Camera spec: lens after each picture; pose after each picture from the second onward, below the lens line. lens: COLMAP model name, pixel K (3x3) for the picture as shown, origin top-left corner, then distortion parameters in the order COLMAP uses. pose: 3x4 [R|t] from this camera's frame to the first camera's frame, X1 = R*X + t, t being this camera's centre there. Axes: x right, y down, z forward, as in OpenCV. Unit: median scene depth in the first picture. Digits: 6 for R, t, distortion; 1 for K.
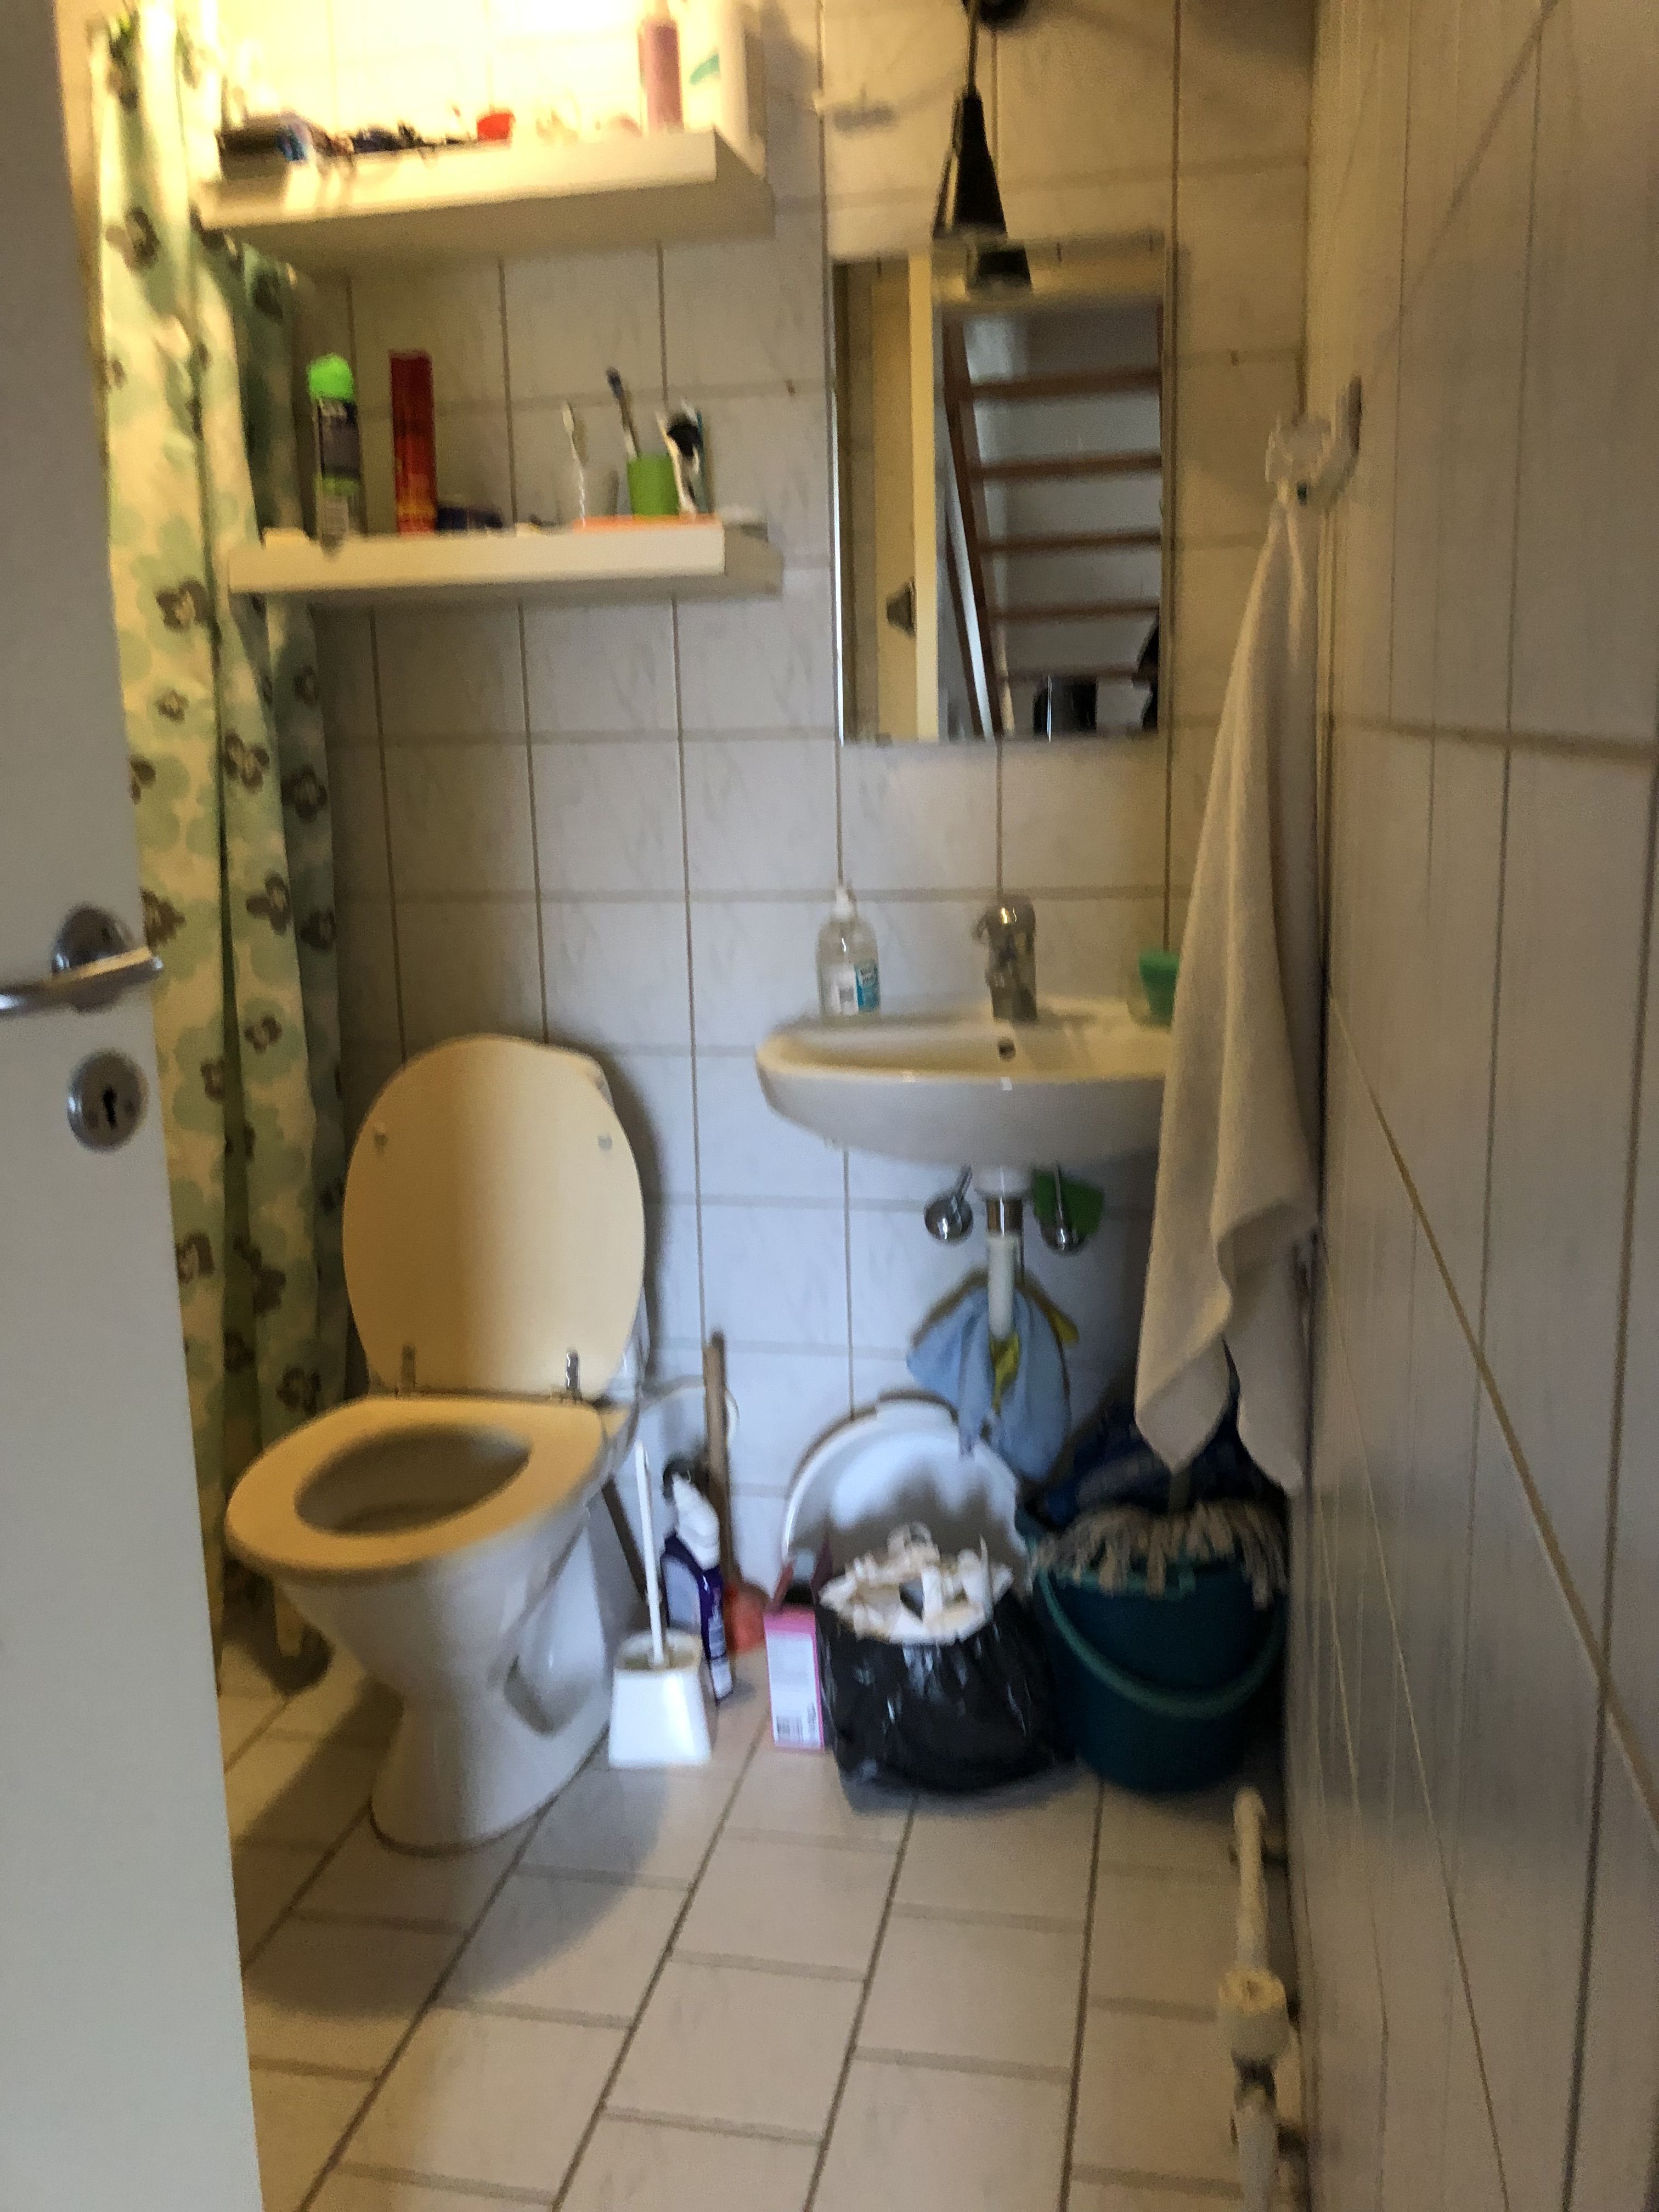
lens RADIAL K [[1905.1, 0, 829.5], [0, 1905.1, 1106.0], [0, 0, 1]] dist [-0.010619, 0.094626]
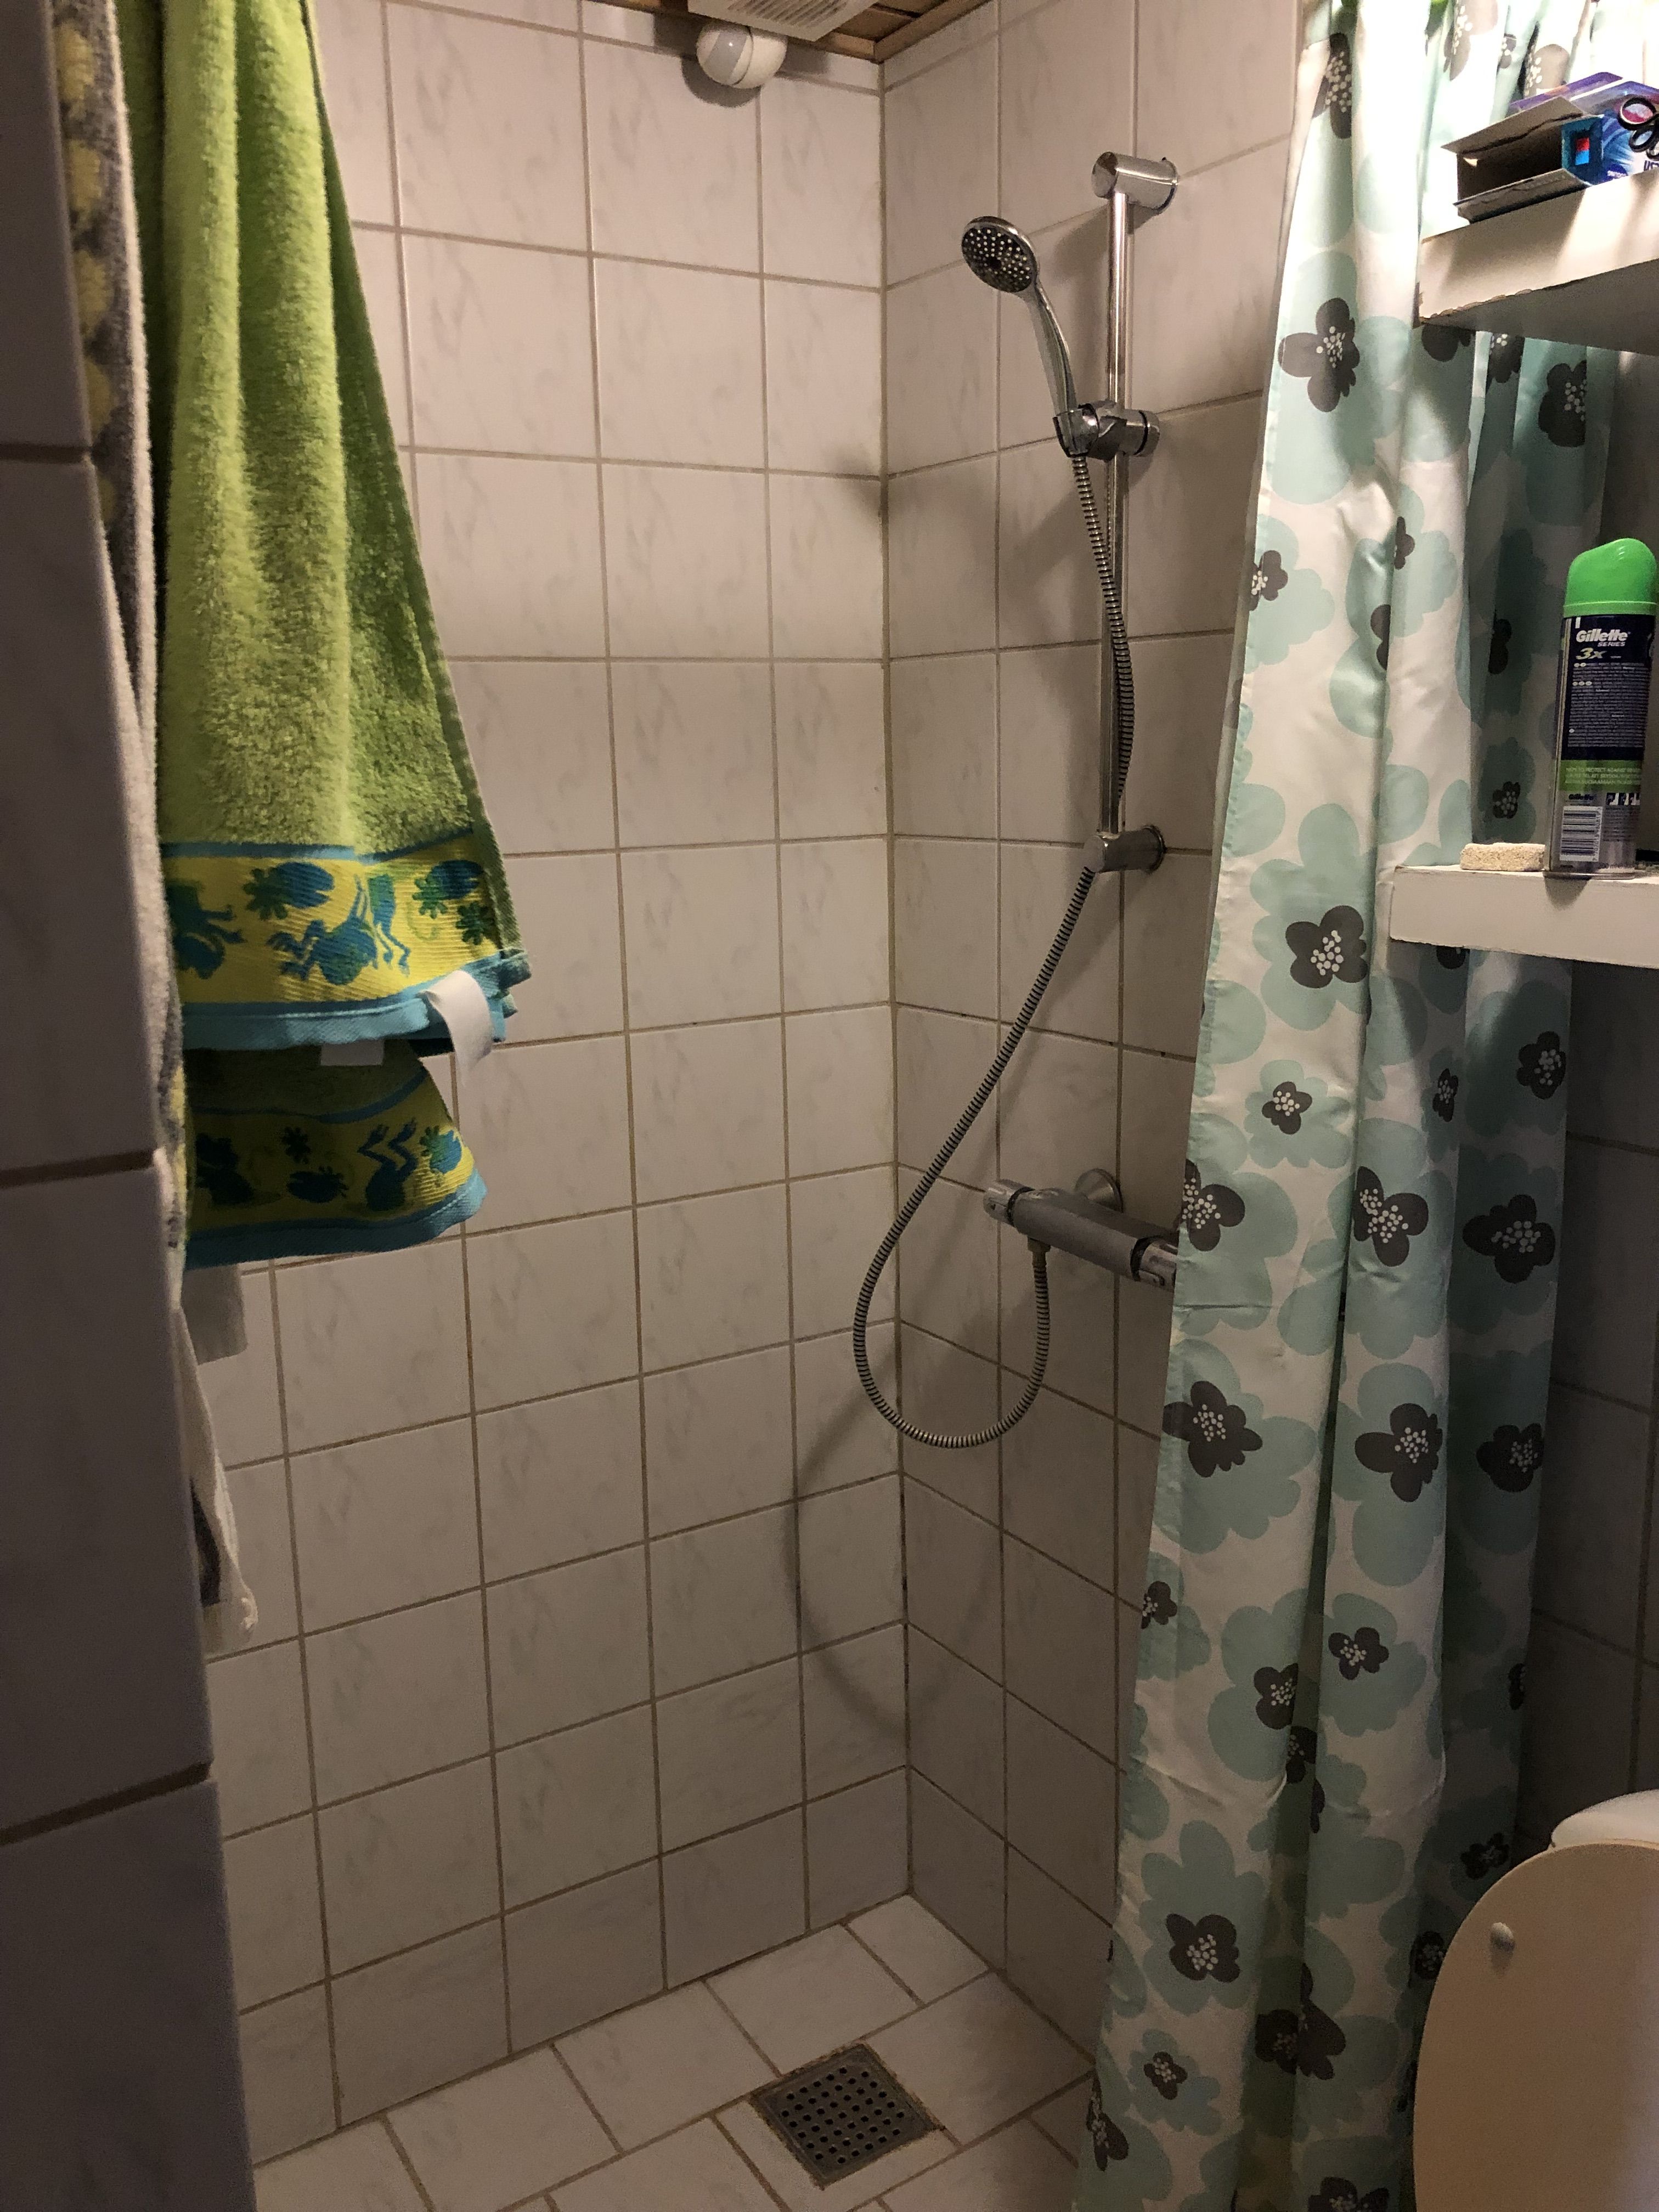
lens RADIAL K [[1905.1, 0, 829.5], [0, 1905.1, 1106.0], [0, 0, 1]] dist [-0.010619, 0.094626]
pose [[0.721005, 0.147151, -0.677125, -0.037411], [-0.133883, 0.988361, 0.072229, -0.234746], [0.679873, 0.038578, 0.732314, 0.453510]]
